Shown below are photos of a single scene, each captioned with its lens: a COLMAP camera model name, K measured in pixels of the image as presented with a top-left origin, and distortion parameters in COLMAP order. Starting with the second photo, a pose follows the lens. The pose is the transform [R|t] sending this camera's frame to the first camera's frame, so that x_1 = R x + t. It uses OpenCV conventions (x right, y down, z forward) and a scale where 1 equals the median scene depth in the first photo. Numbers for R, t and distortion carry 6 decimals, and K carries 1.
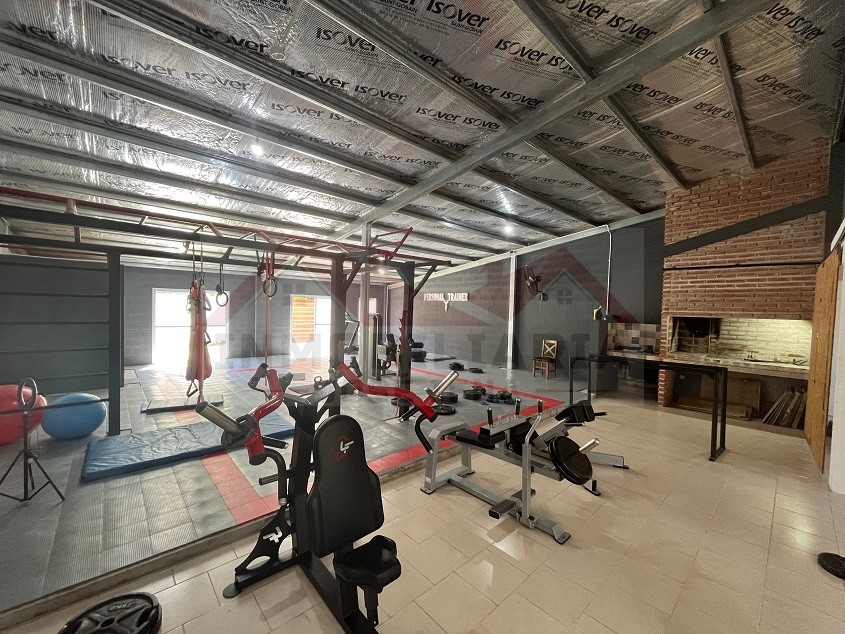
lens RADIAL K [[339.2, 0, 421.0], [0, 339.2, 319.5], [0, 0, 1]] dist [-0.000354, 0.000014]
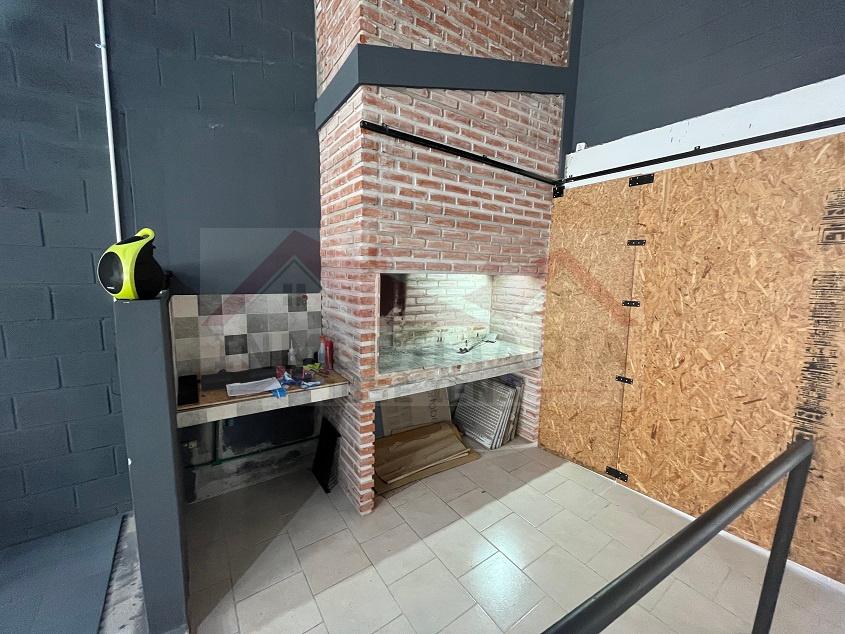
lens RADIAL K [[339.2, 0, 420.3], [0, 339.2, 314.9], [0, 0, 1]] dist [-0.000354, 0.000014]
pose [[0.125221, -0.156925, 0.979640, 0.400918], [0.006962, 0.987527, 0.157298, -0.022704], [-0.992104, -0.012877, 0.124751, 0.945537]]
